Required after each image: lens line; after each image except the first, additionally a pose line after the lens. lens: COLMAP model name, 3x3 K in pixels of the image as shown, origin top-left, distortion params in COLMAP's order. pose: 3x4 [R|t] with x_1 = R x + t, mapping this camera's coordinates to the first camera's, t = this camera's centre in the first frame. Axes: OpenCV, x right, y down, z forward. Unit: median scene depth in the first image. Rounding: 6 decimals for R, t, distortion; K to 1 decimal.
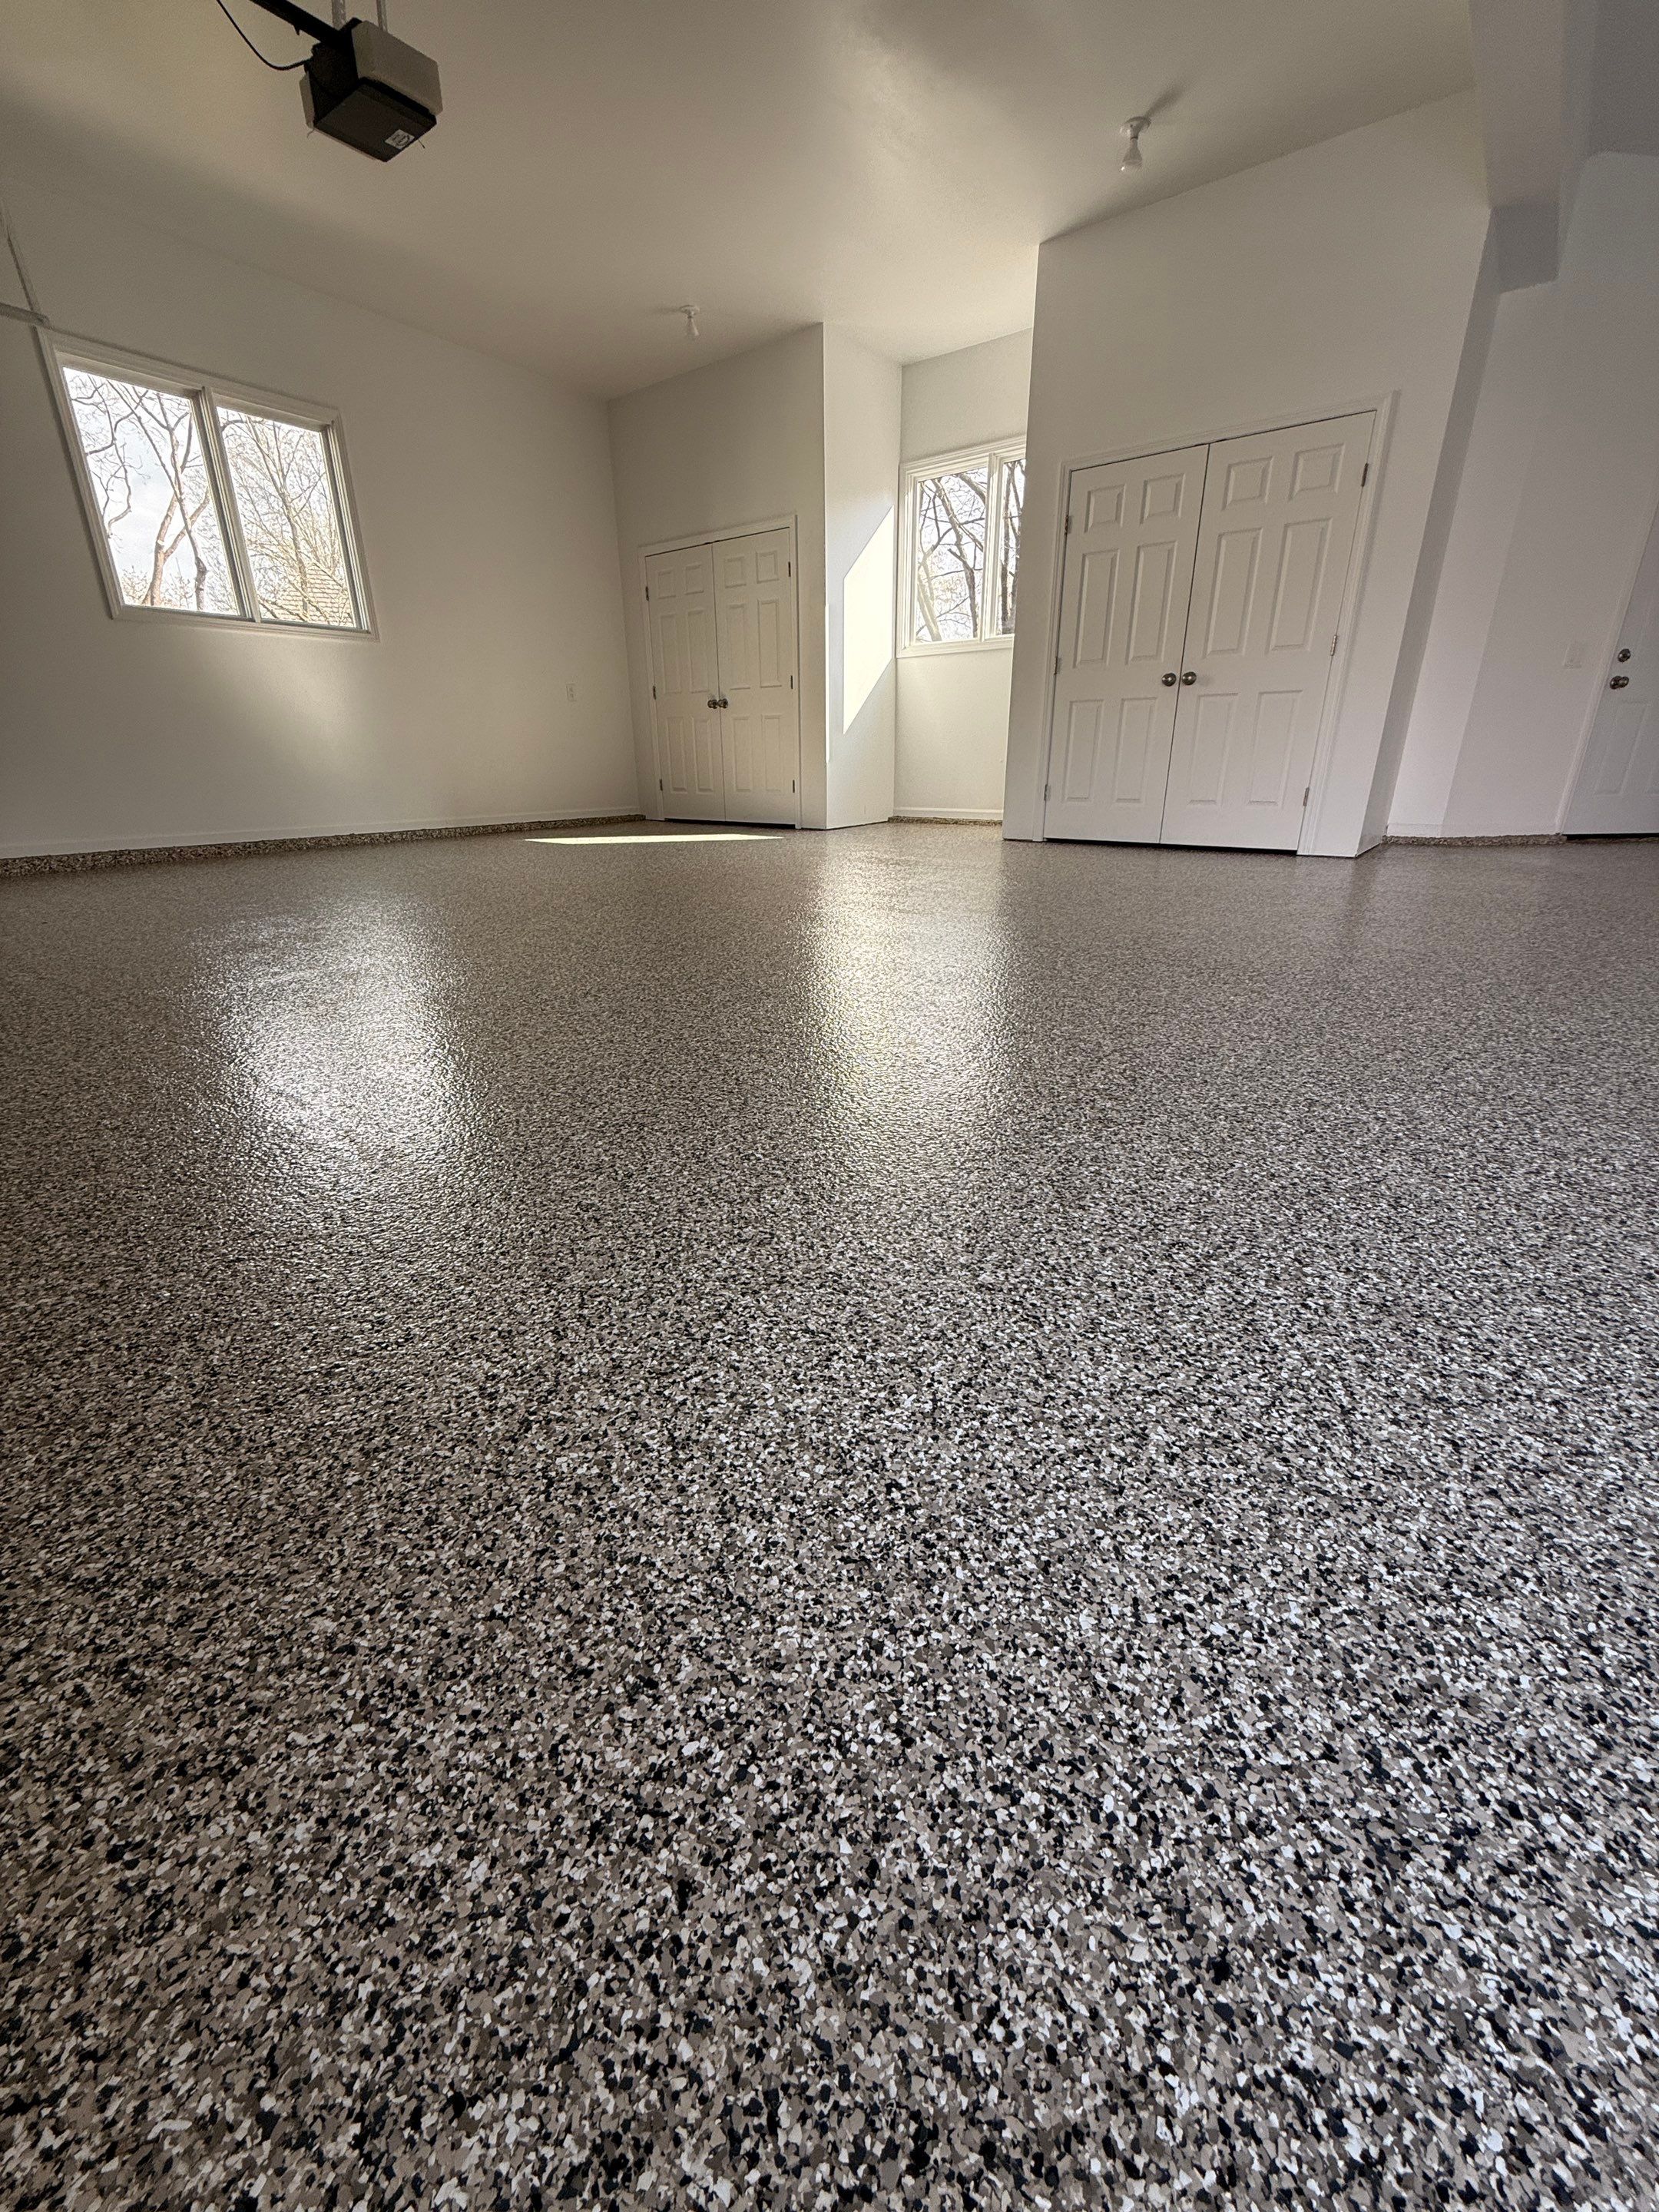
lens RADIAL K [[879.3, 0, 827.4], [0, 879.3, 1097.6], [0, 0, 1]] dist [0.000571, 0.000087]
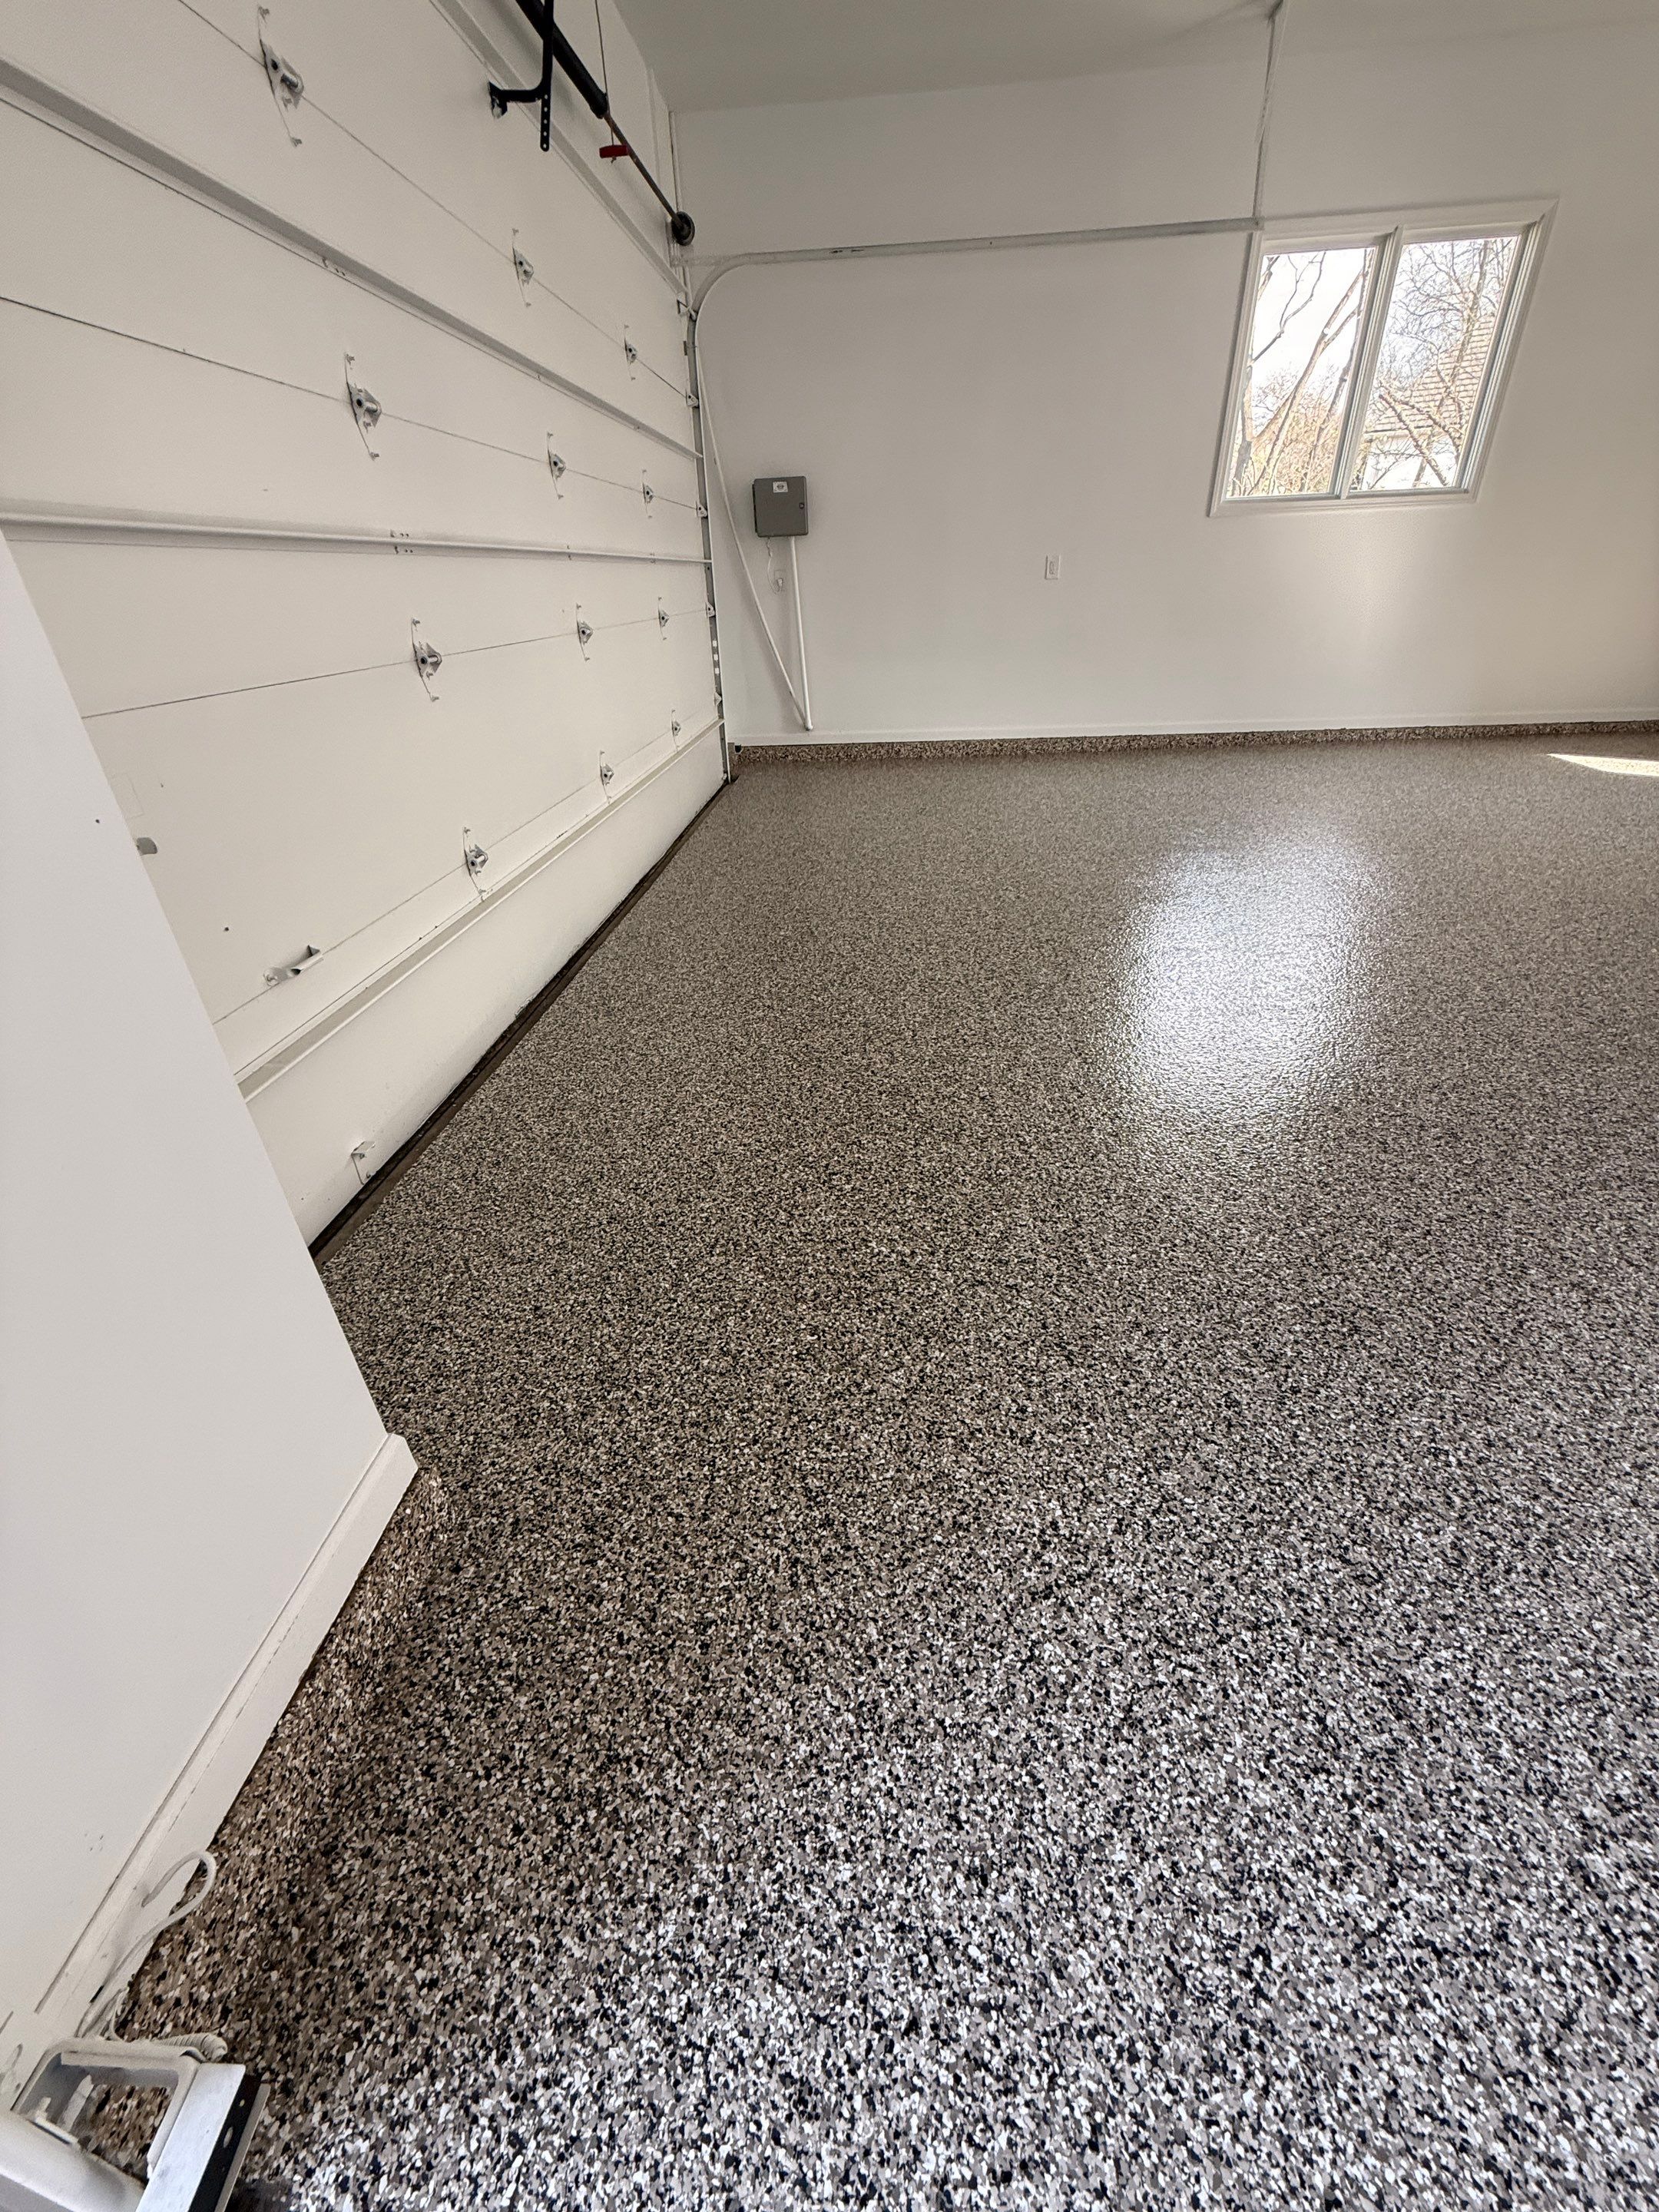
lens RADIAL K [[879.3, 0, 827.1], [0, 879.3, 1094.6], [0, 0, 1]] dist [0.000571, 0.000087]
pose [[0.541887, 0.413189, -0.731869, 0.130296], [-0.272235, 0.910150, 0.312273, -0.636166], [0.795139, 0.030024, 0.605684, -0.064931]]
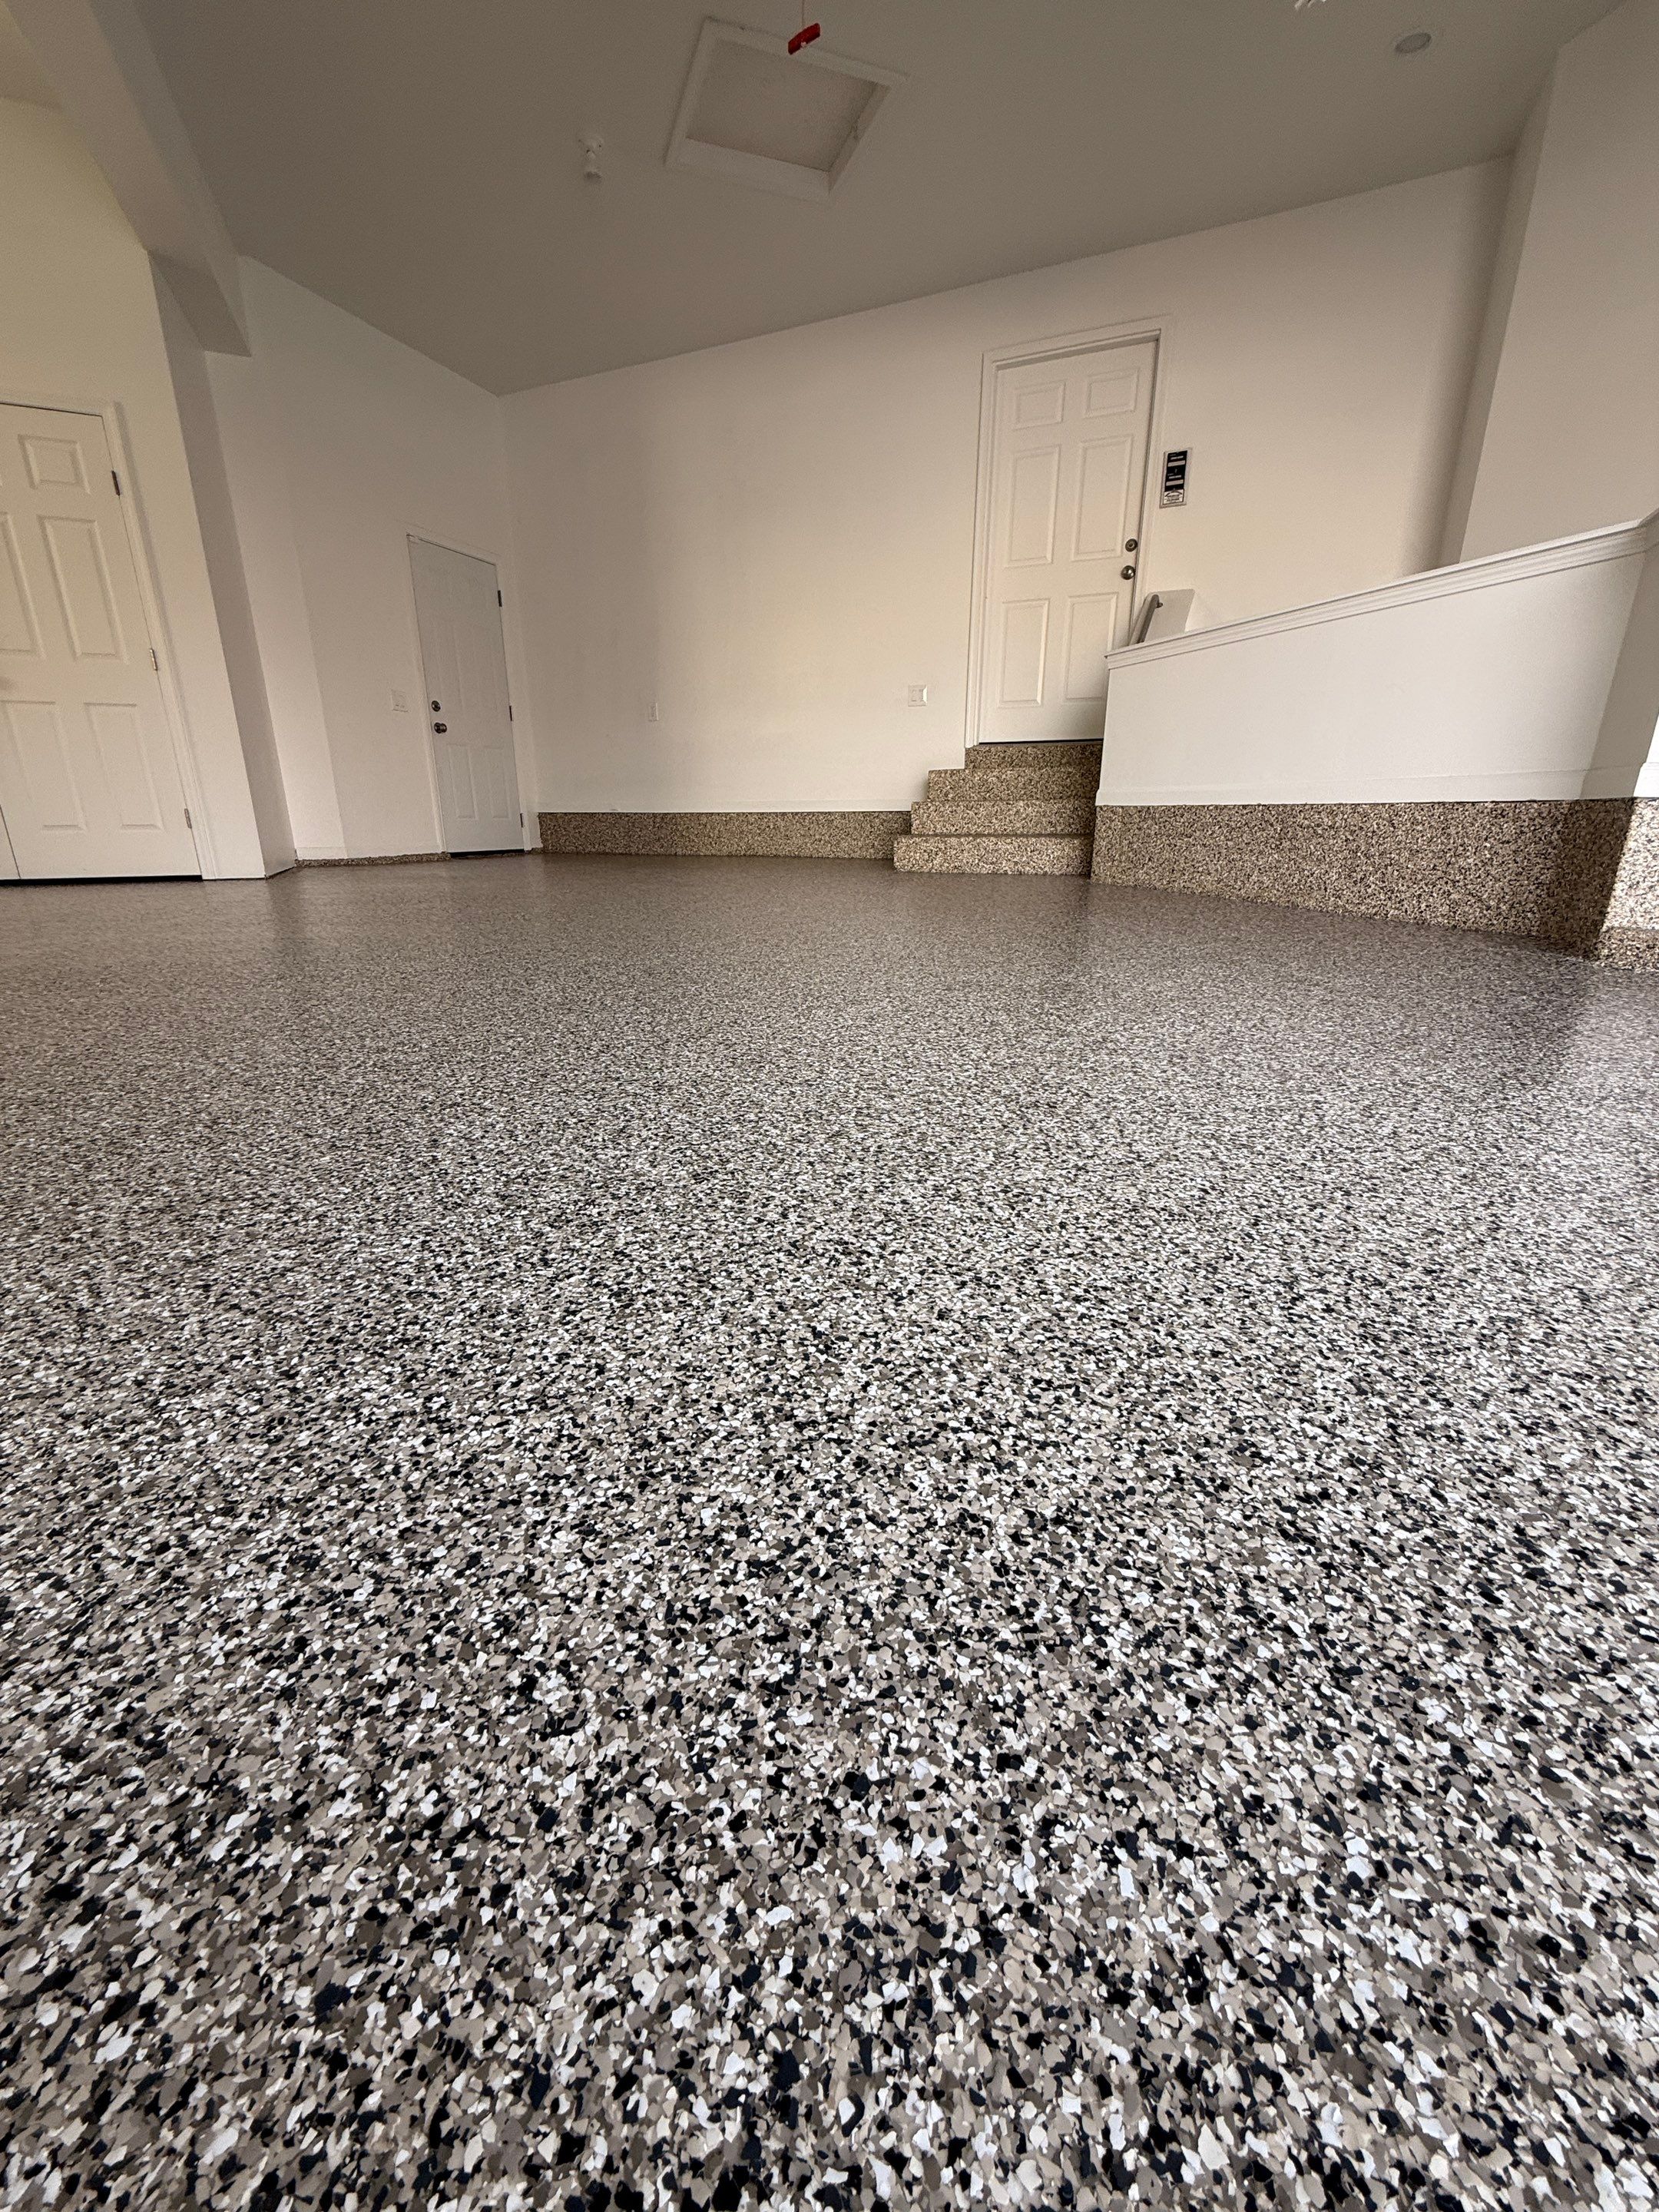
lens RADIAL K [[879.3, 0, 828.0], [0, 879.3, 1096.4], [0, 0, 1]] dist [0.000571, 0.000087]
pose [[0.519186, -0.258448, 0.814648, 0.328074], [0.306745, 0.946023, 0.104634, 0.303201], [-0.797718, 0.195564, 0.570439, -0.157110]]
